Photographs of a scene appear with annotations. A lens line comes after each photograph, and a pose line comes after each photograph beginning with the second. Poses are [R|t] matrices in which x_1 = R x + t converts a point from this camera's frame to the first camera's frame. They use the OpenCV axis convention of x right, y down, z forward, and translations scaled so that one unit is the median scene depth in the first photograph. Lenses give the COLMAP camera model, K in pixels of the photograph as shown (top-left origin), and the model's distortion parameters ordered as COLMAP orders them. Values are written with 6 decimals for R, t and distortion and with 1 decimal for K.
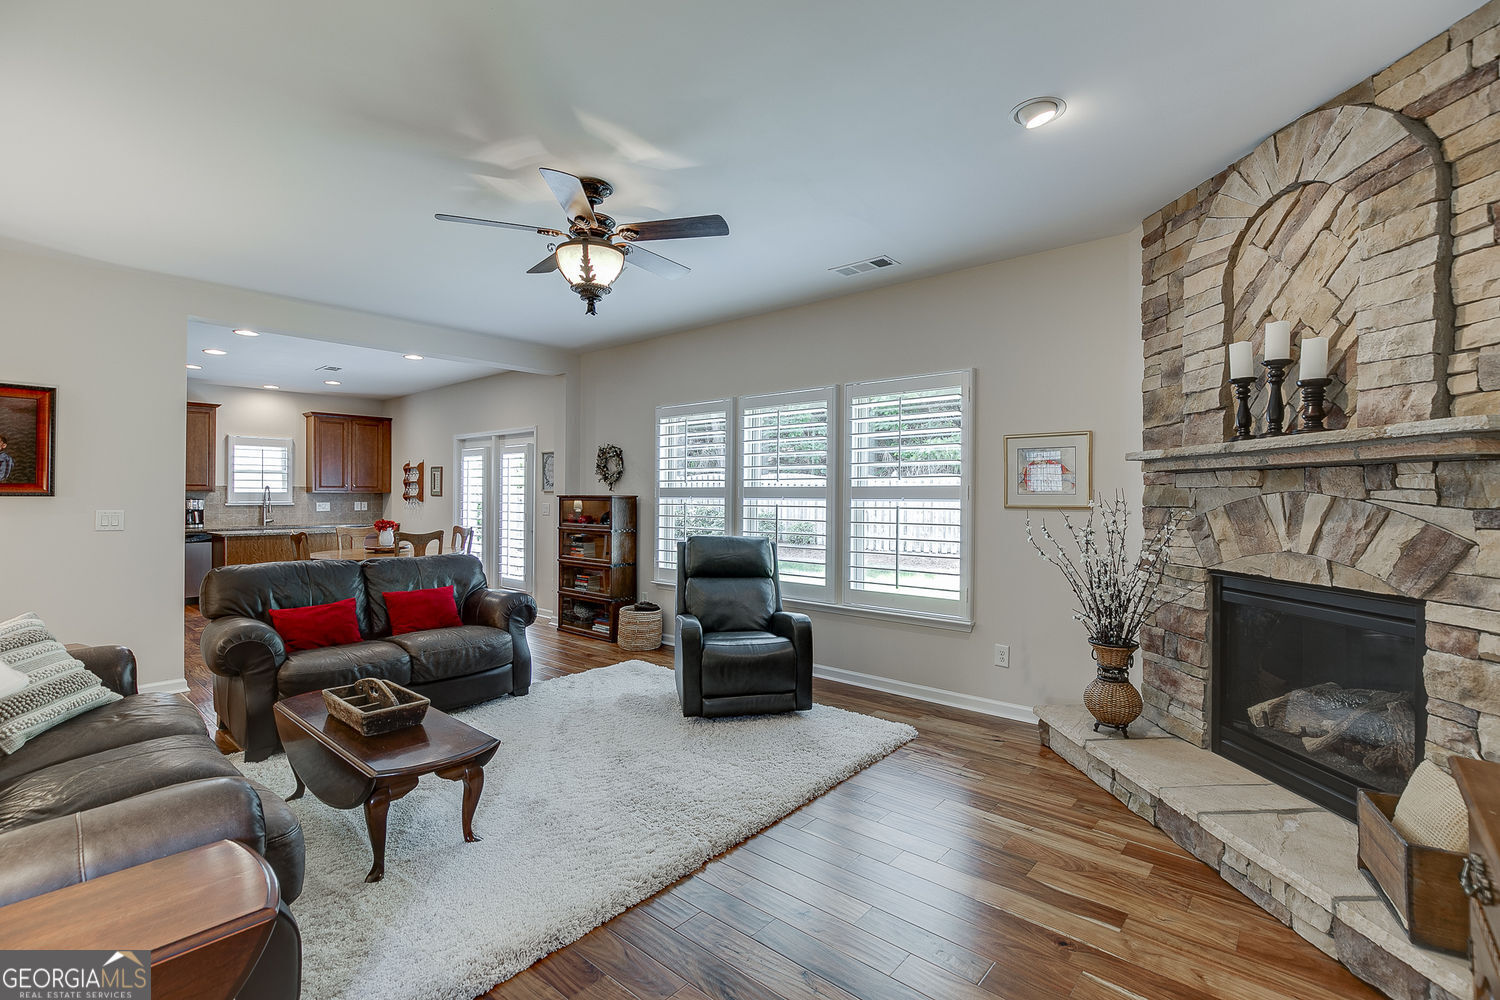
lens RADIAL K [[674.2, 0, 757.3], [0, 674.2, 492.7], [0, 0, 1]] dist [-0.020538, 0.009304]
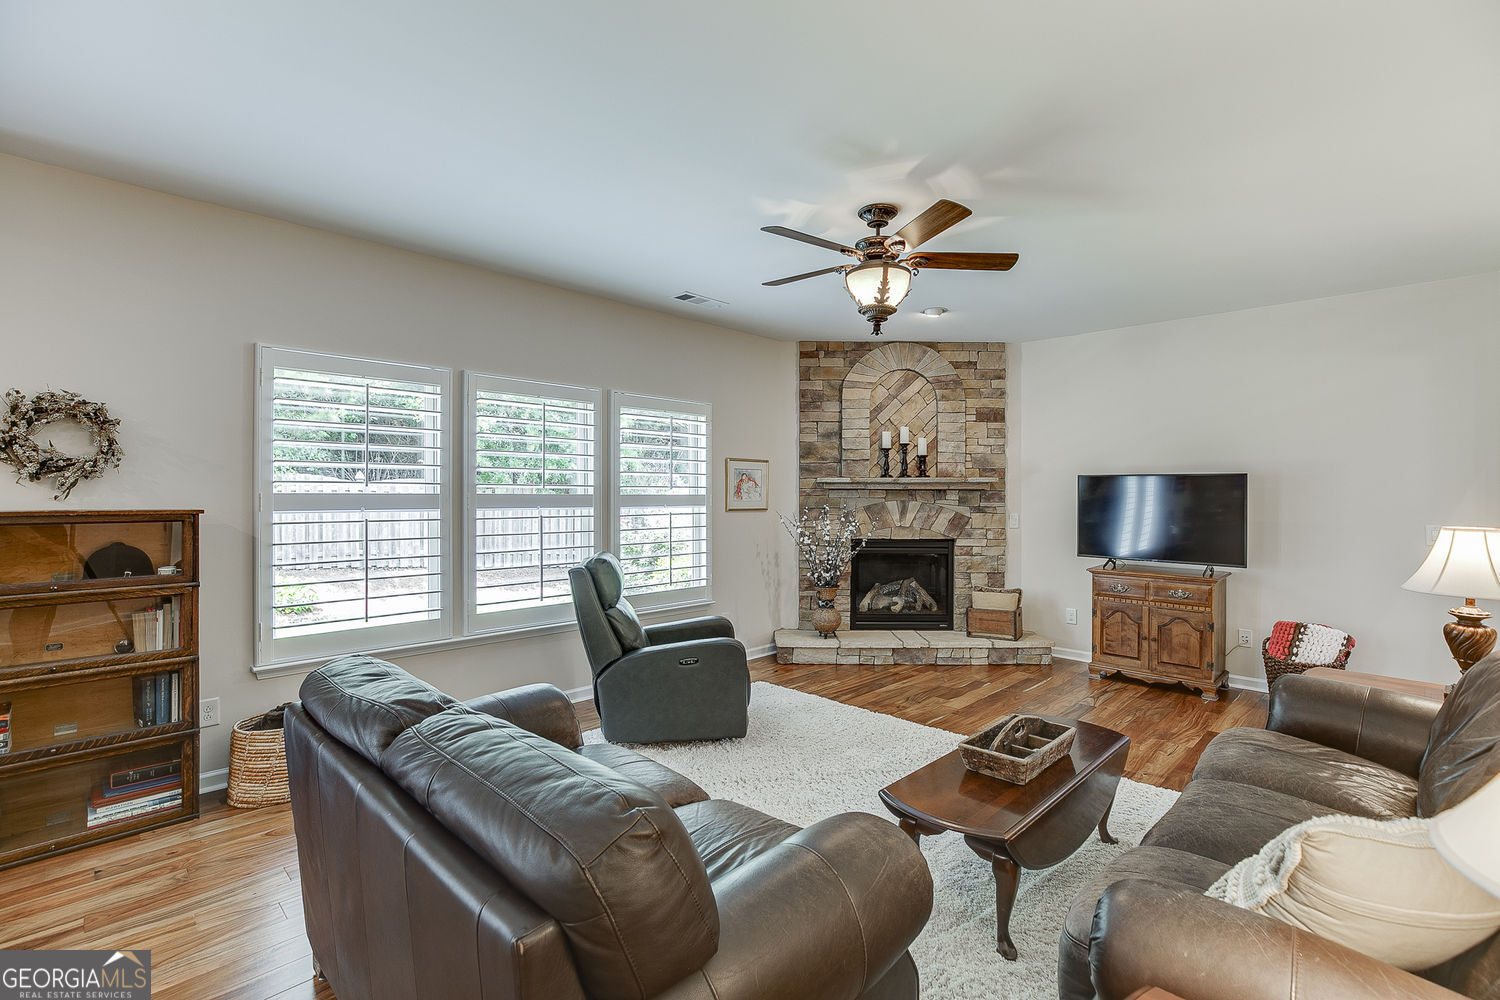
lens RADIAL K [[674.2, 0, 757.3], [0, 674.2, 492.7], [0, 0, 1]] dist [-0.020538, 0.009304]
pose [[0.065228, 0.000714, 0.997870, -0.677026], [-0.006370, 0.999980, -0.000300, -0.010559], [-0.997850, -0.006336, 0.065231, 0.584873]]
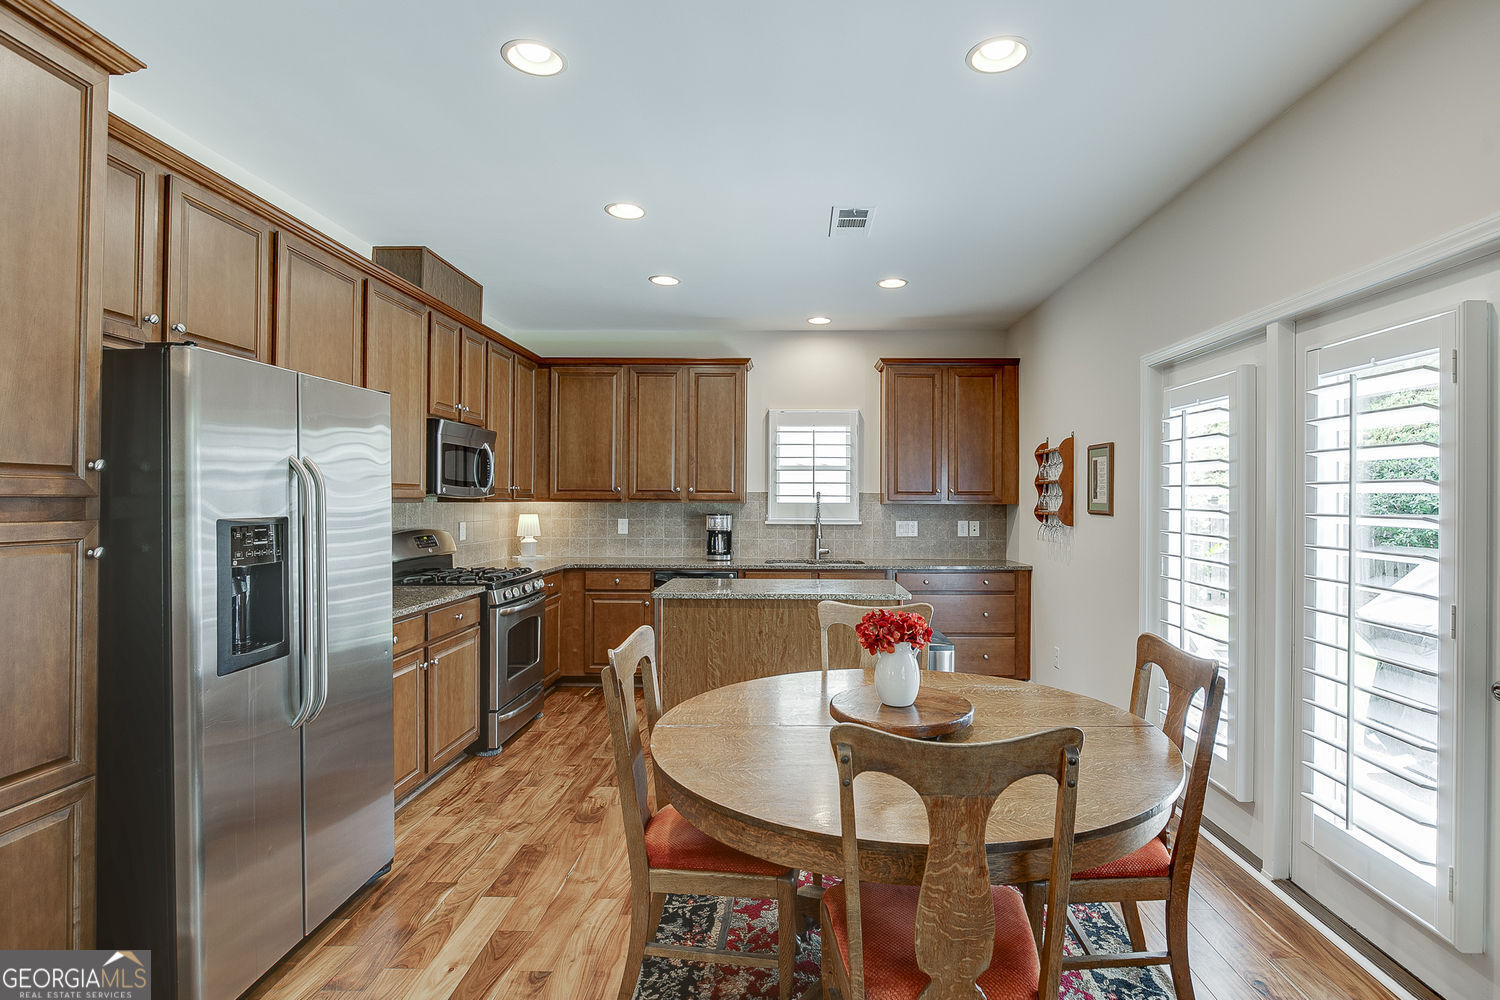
lens RADIAL K [[747.8, 0, 782.1], [0, 747.8, 493.0], [0, 0, 1]] dist [-0.014457, -0.000490]
pose [[0.638296, -0.002462, -0.769787, -0.379307], [-0.001475, 0.999989, -0.004421, -0.009728], [0.769789, 0.003958, 0.638286, 0.847570]]
